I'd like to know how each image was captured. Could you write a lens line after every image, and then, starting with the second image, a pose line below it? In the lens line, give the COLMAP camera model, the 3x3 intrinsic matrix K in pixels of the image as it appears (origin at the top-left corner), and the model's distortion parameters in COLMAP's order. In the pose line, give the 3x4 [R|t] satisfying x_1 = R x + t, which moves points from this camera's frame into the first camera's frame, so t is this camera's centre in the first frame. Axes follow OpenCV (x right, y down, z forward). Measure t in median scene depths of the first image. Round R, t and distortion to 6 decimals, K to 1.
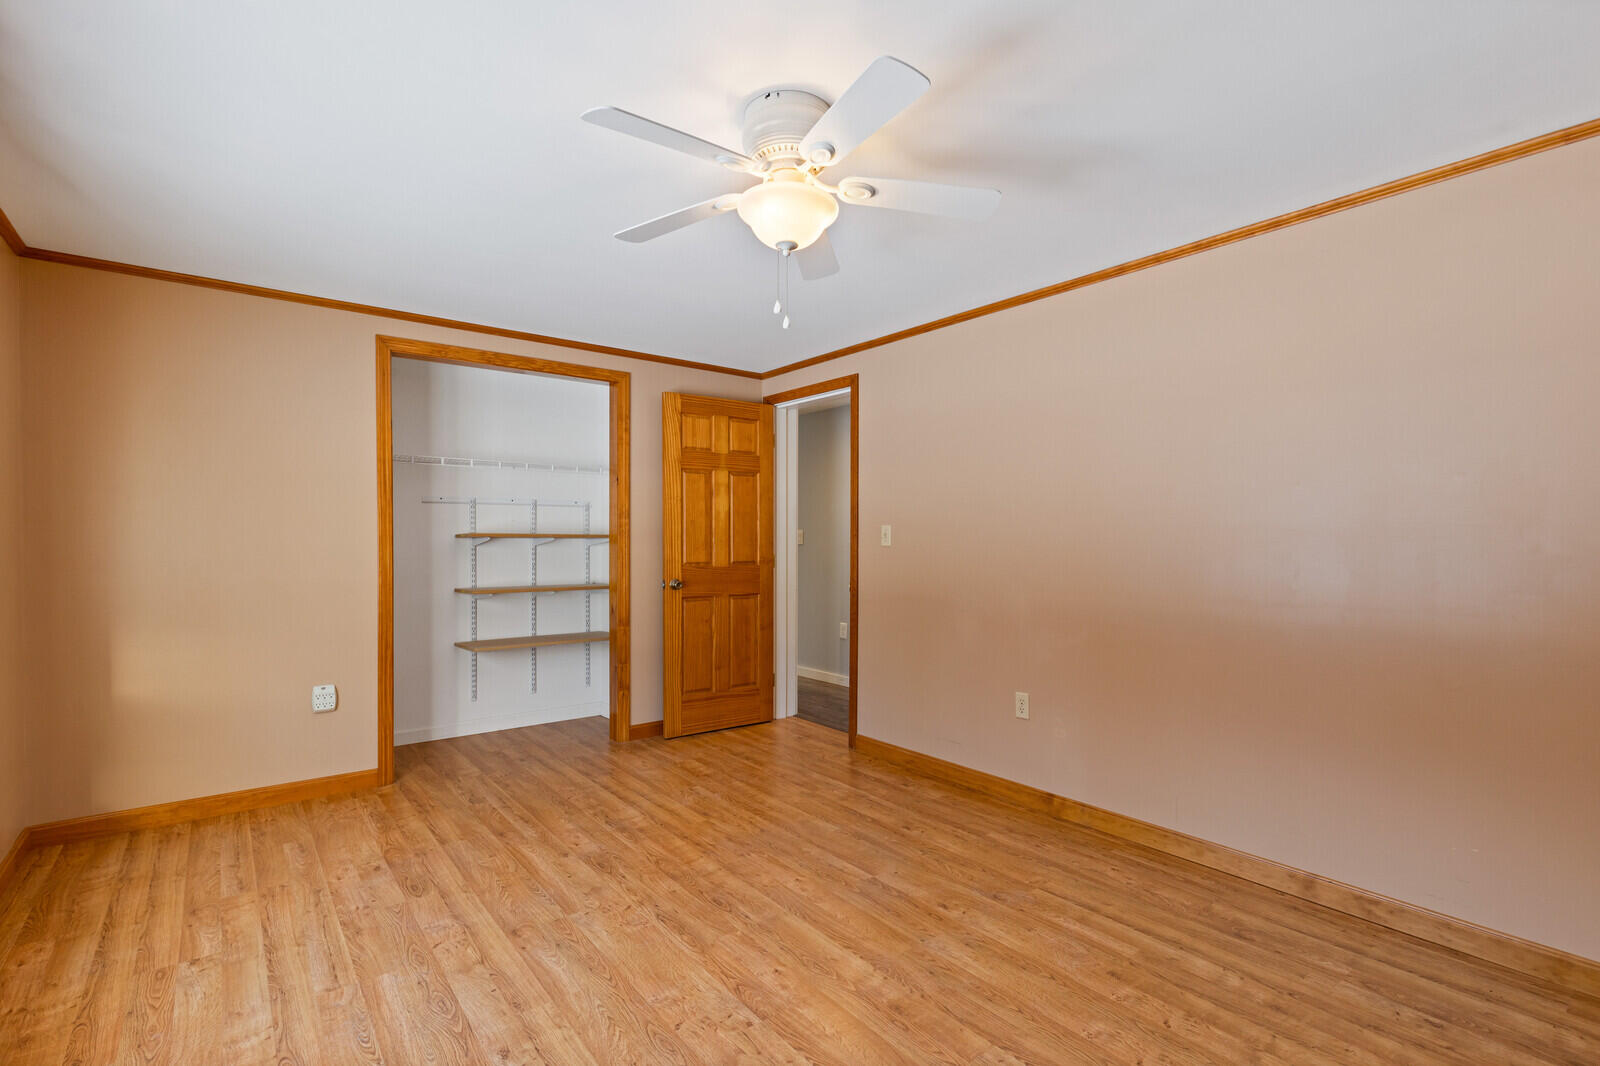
lens RADIAL K [[735.9, 0, 800.0], [0, 735.9, 537.3], [0, 0, 1]] dist [-0.000849, -0.000898]
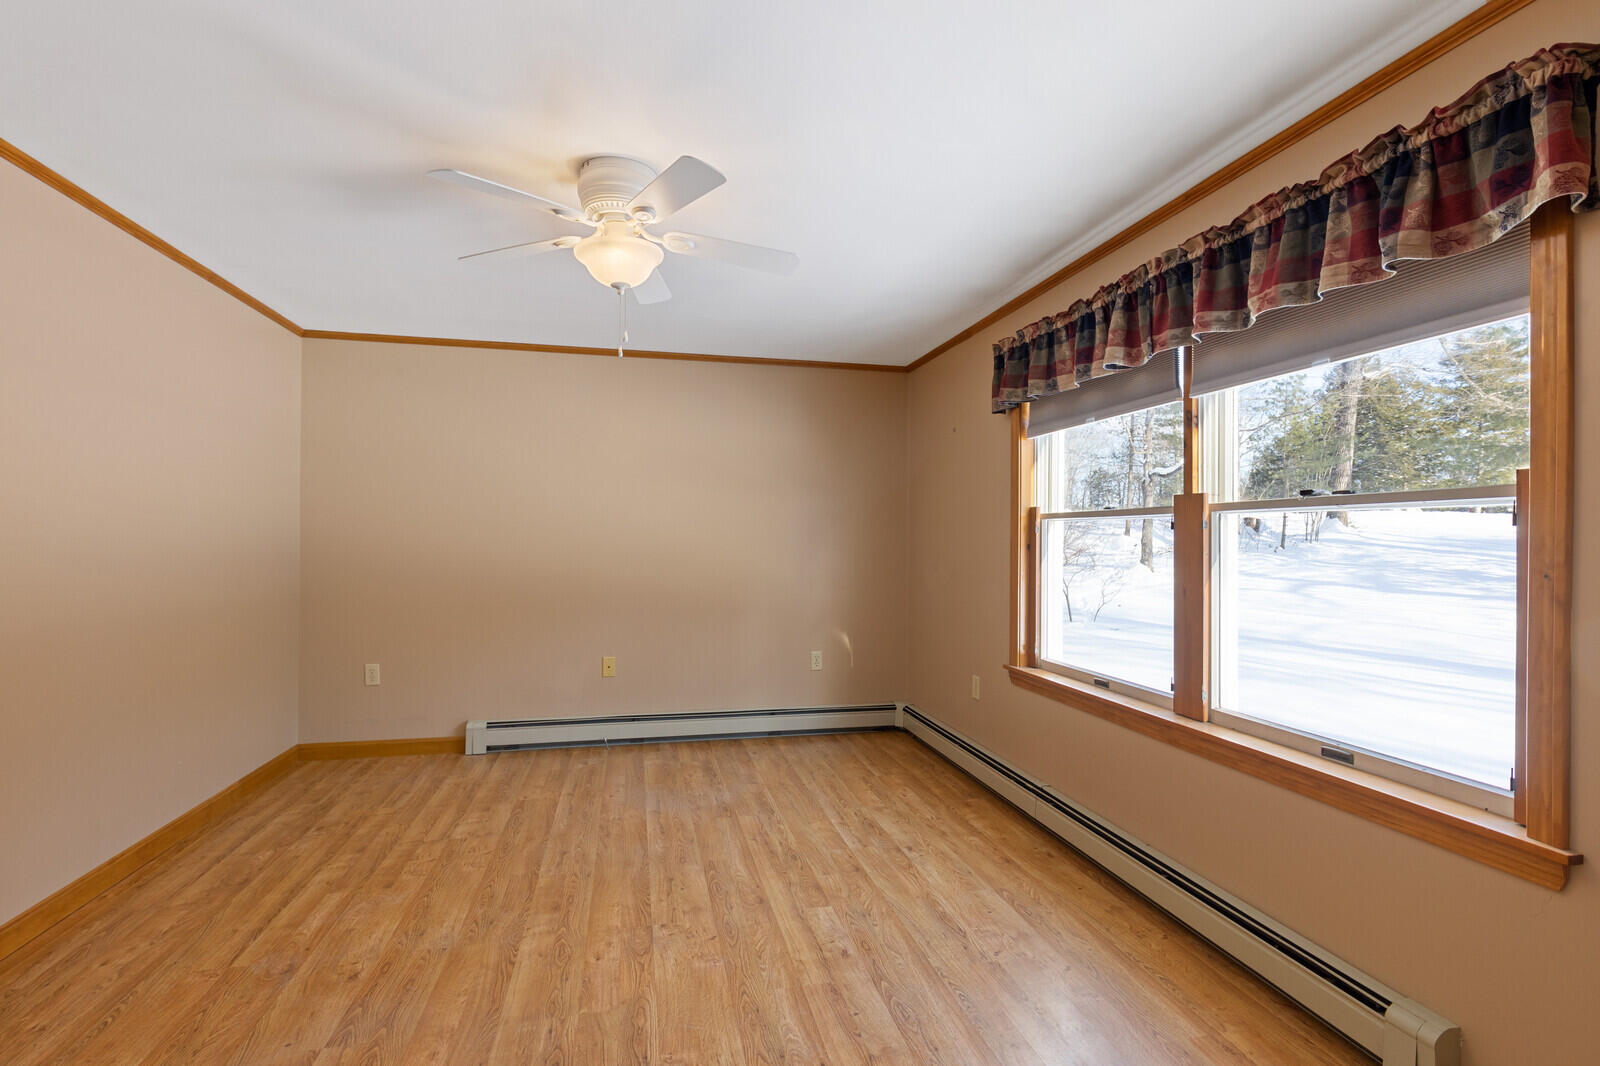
lens RADIAL K [[735.9, 0, 799.7], [0, 735.9, 535.4], [0, 0, 1]] dist [-0.000849, -0.000898]
pose [[-0.903987, -0.008066, 0.427483, -0.710676], [-0.011061, 0.999929, -0.004525, 0.001239], [-0.427416, -0.008819, -0.904012, 1.791212]]
